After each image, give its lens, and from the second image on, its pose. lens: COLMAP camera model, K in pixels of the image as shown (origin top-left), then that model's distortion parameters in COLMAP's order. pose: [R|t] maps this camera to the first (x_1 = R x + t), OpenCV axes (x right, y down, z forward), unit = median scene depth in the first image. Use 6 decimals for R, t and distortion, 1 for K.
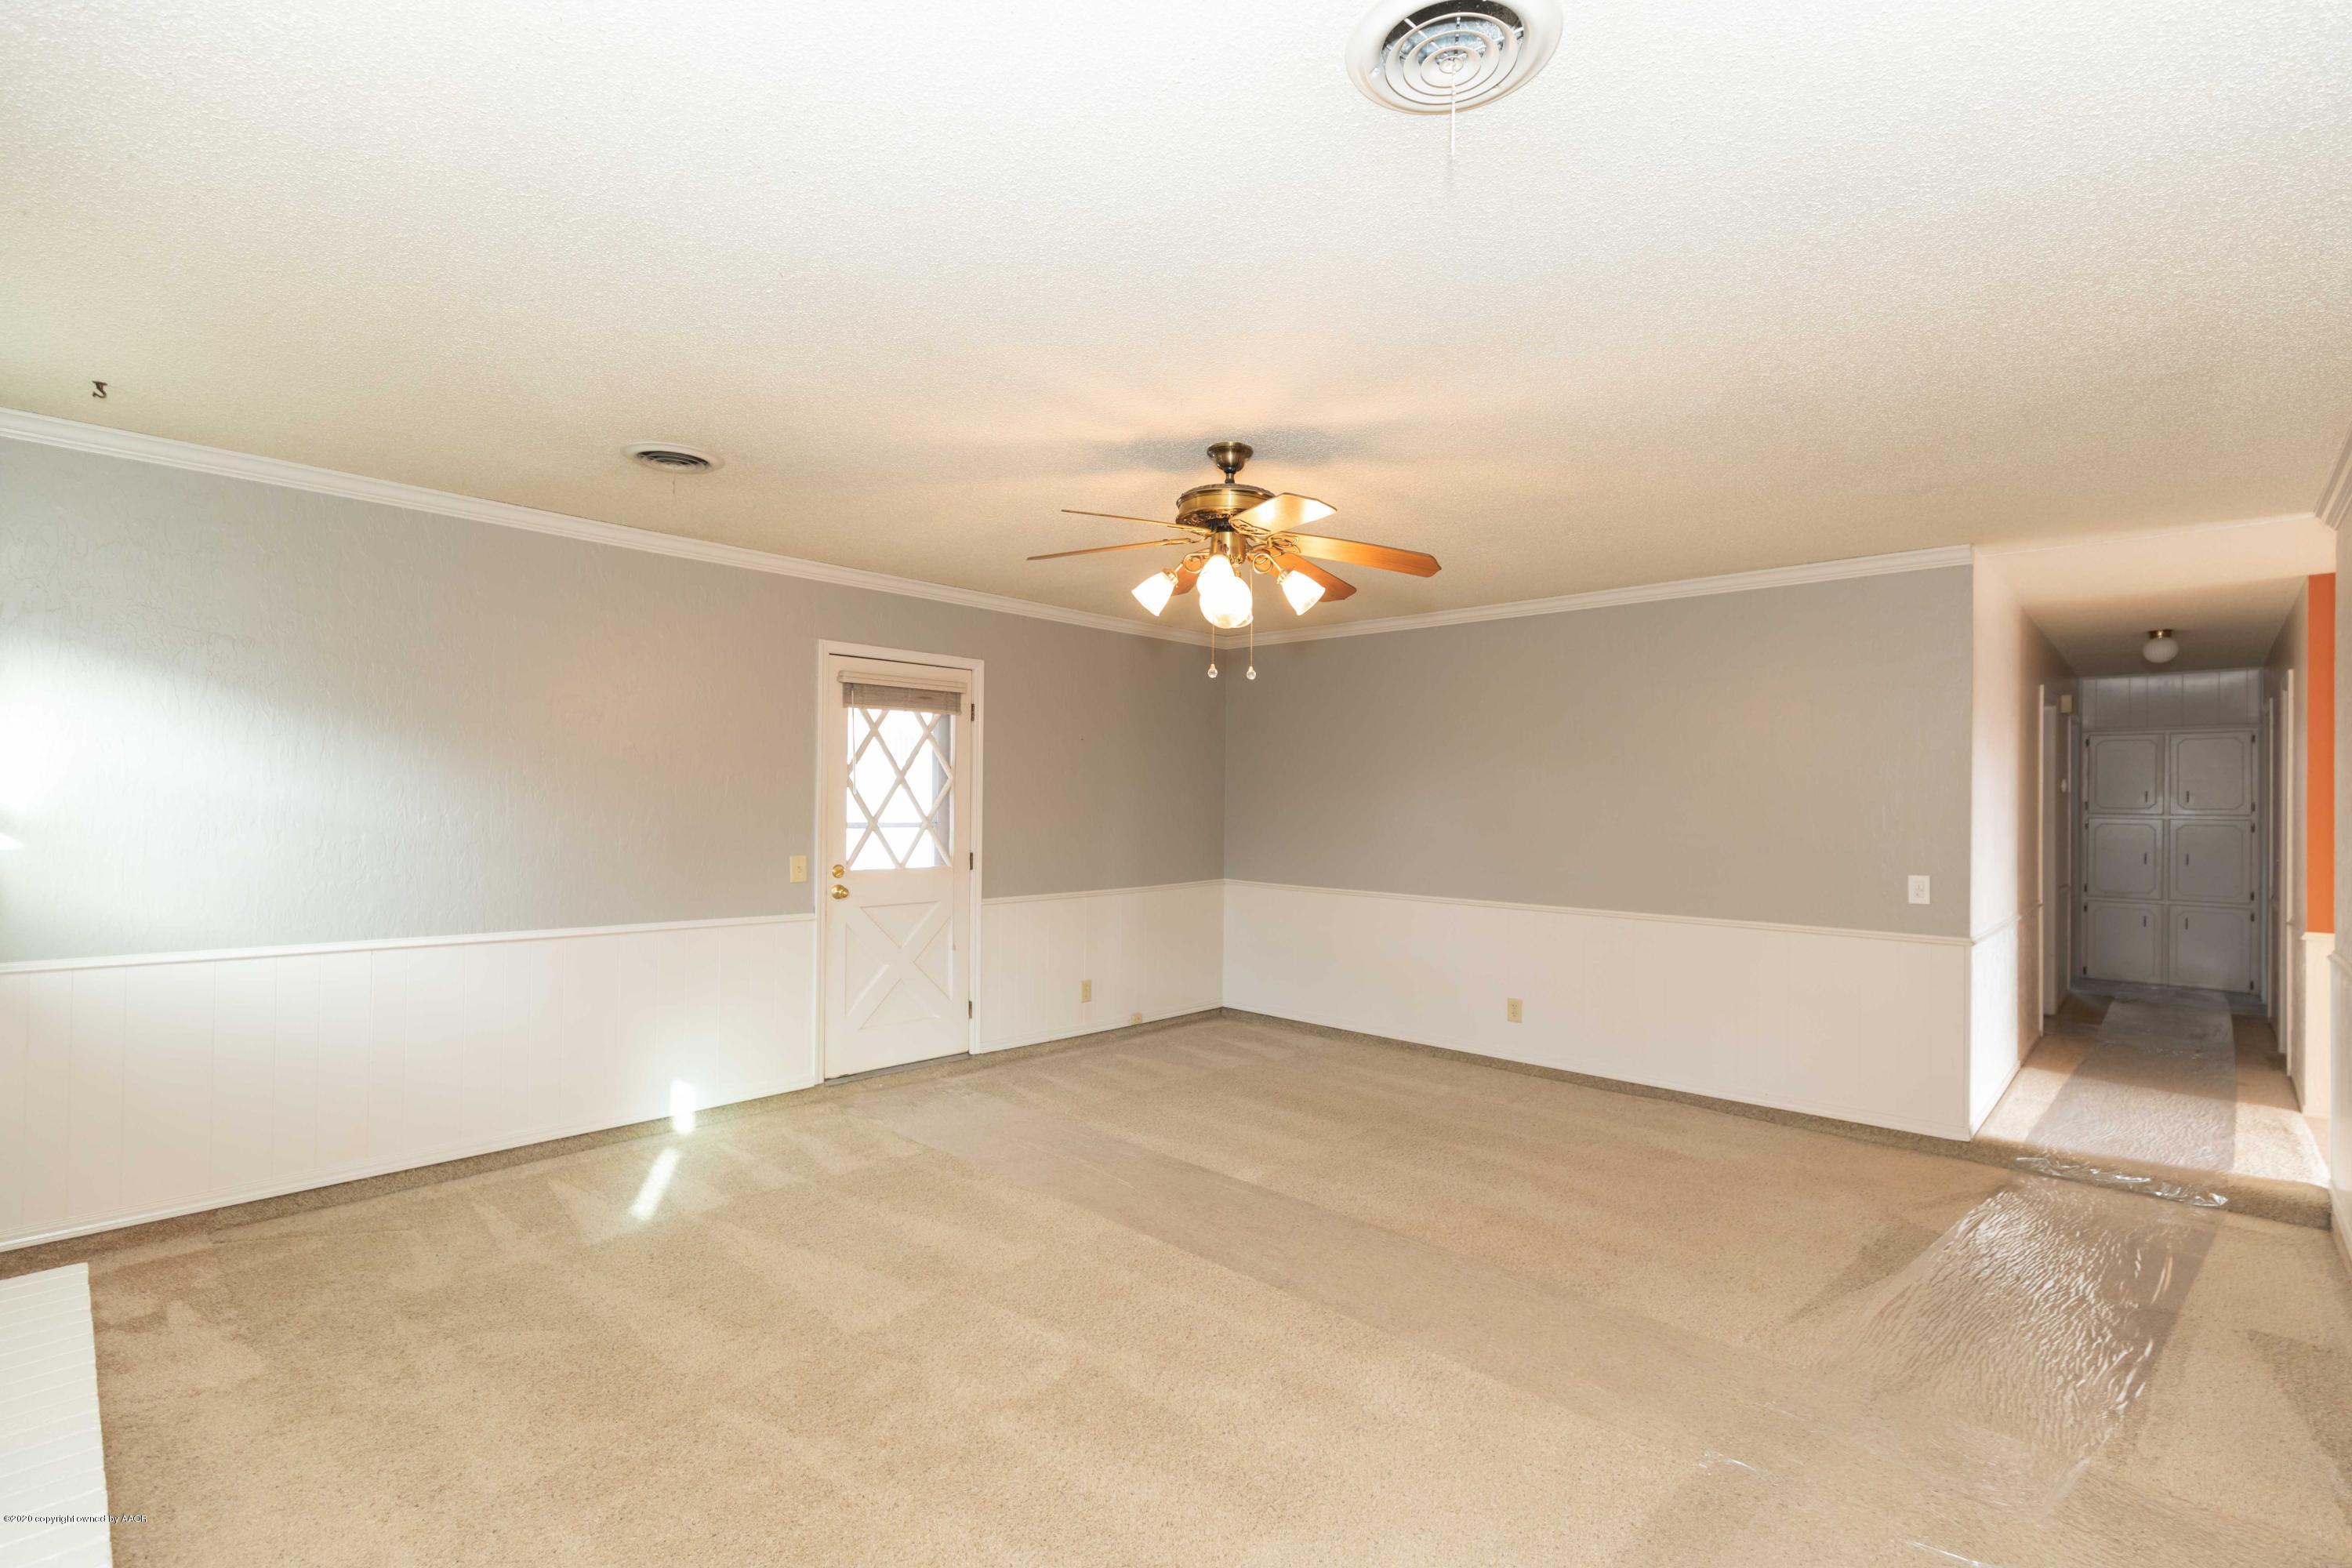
lens RADIAL K [[1049.3, 0, 1186.8], [0, 1049.3, 797.9], [0, 0, 1]] dist [-0.003076, -0.000626]
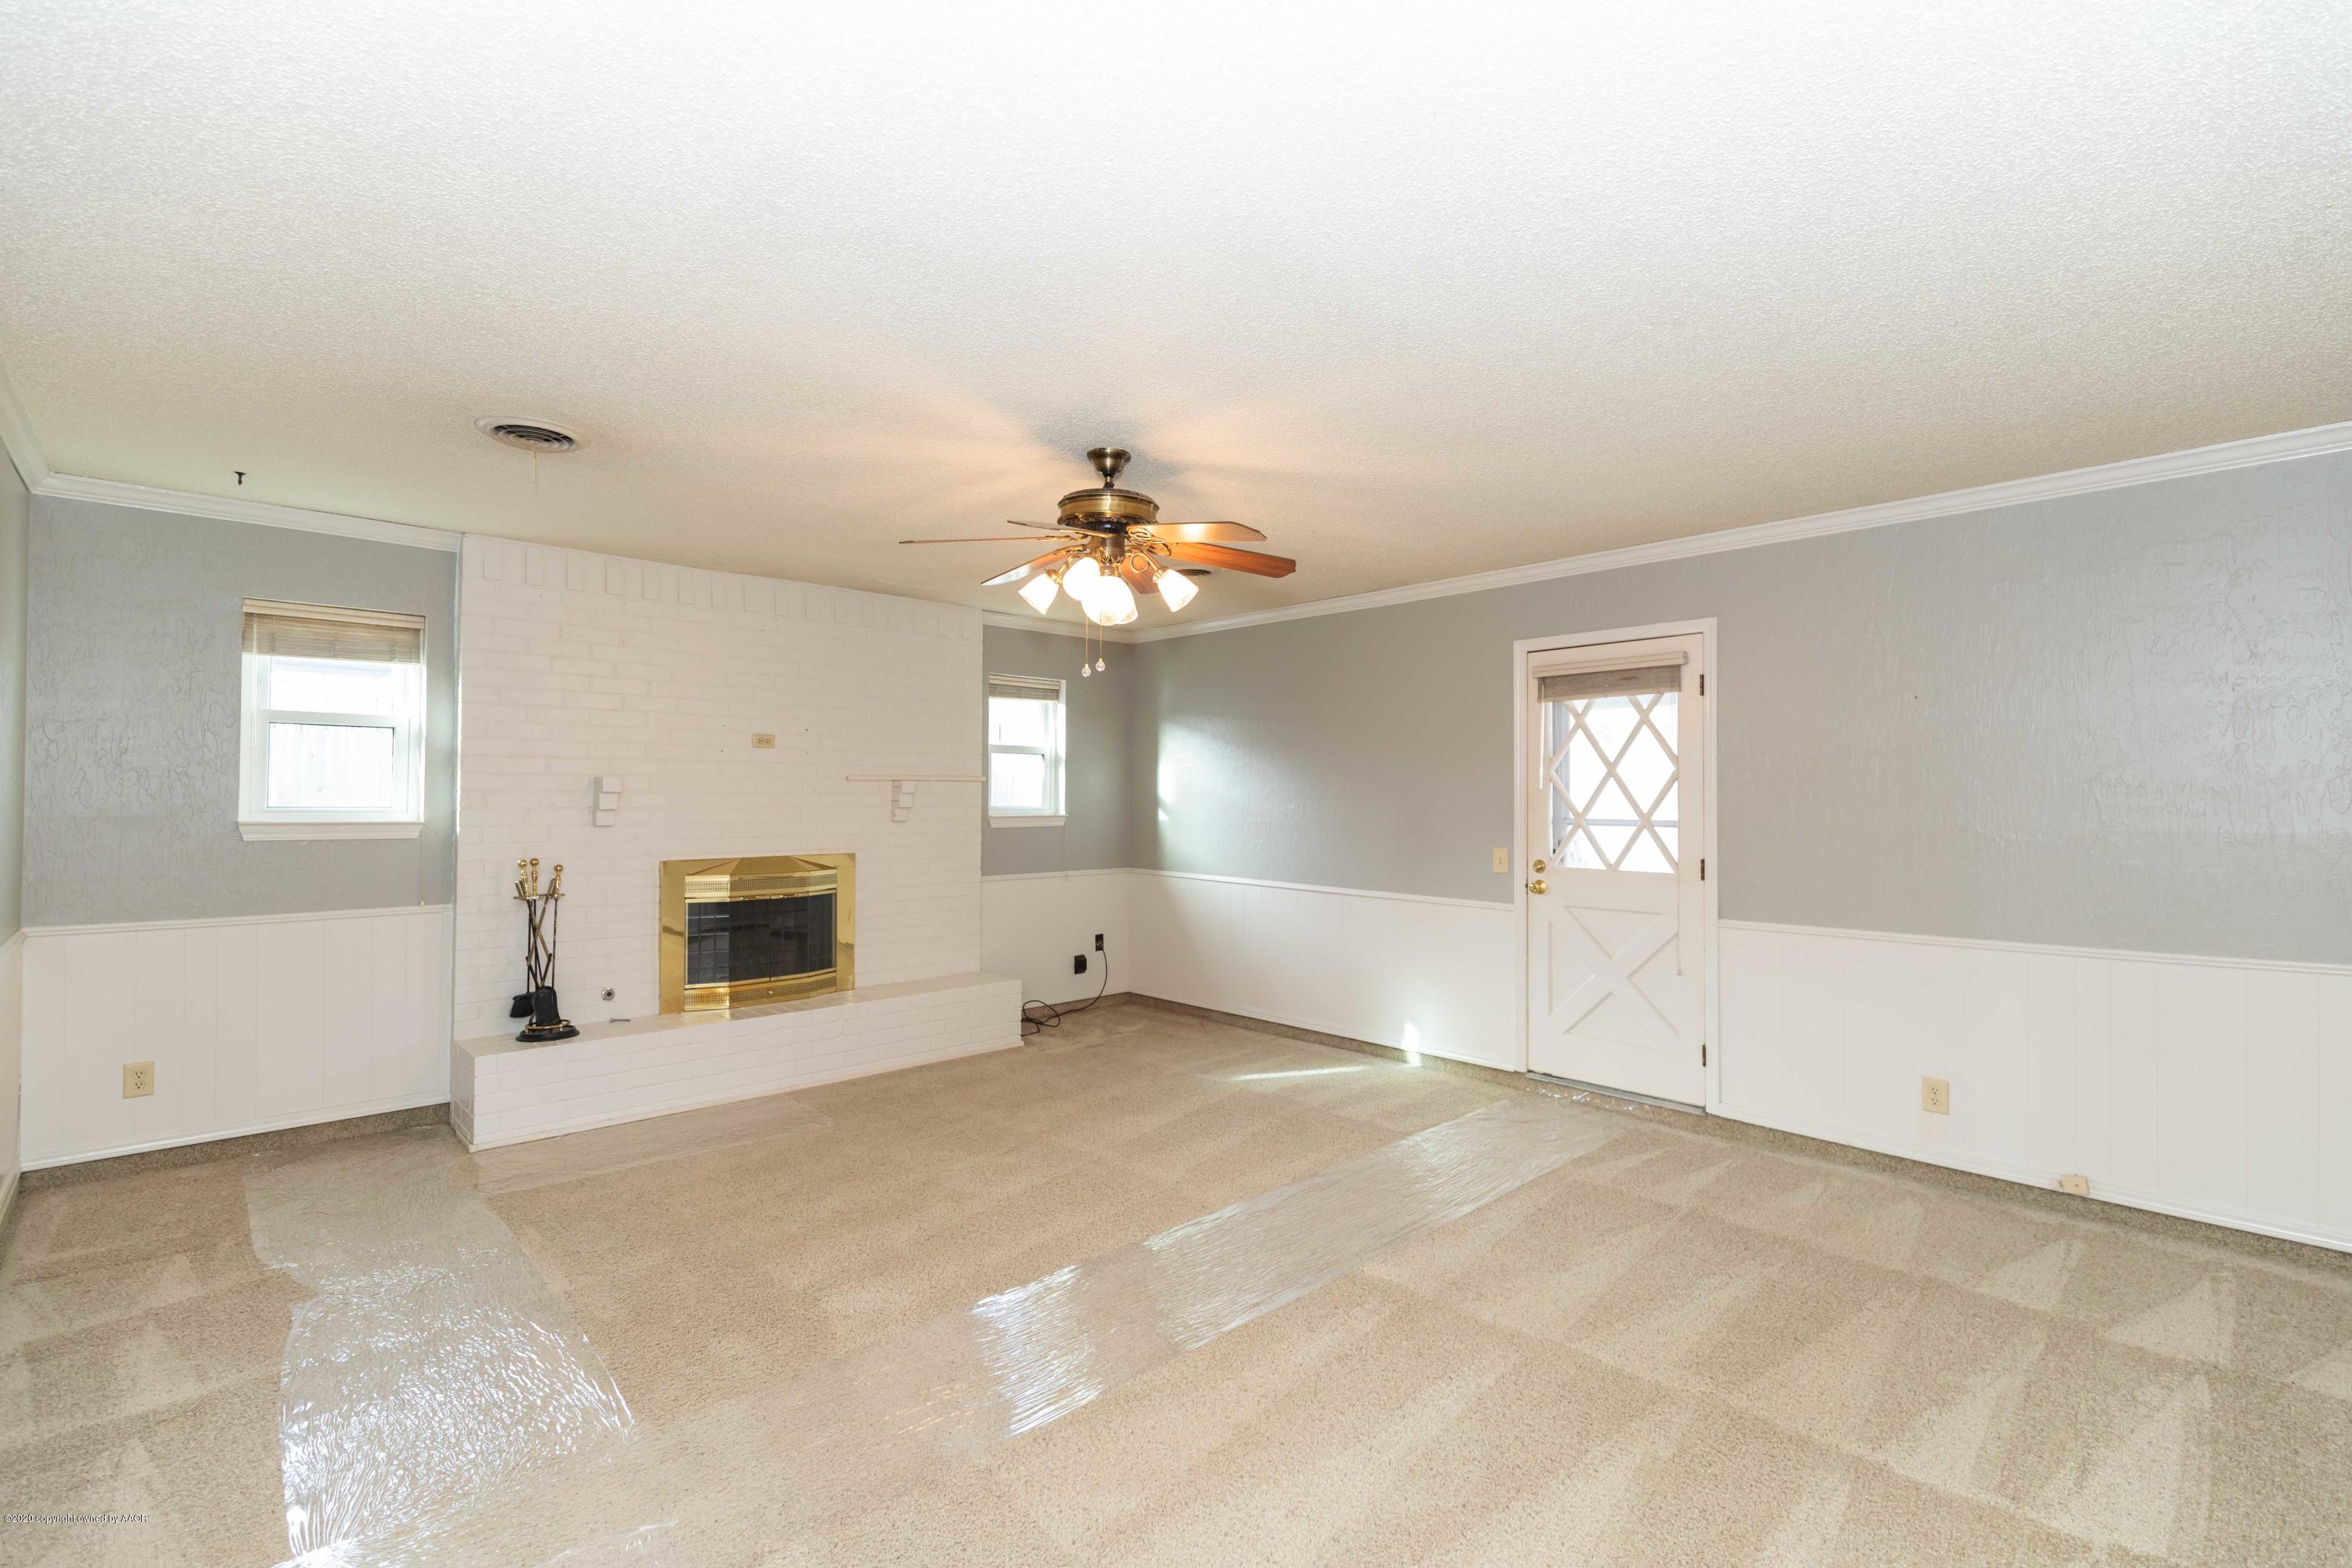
lens RADIAL K [[1049.3, 0, 1186.8], [0, 1049.3, 797.9], [0, 0, 1]] dist [-0.003076, -0.000626]
pose [[-0.054037, -0.008325, -0.998504, 0.679564], [0.002316, 0.999962, -0.008463, 0.011777], [0.998536, -0.002770, -0.054016, 0.713473]]
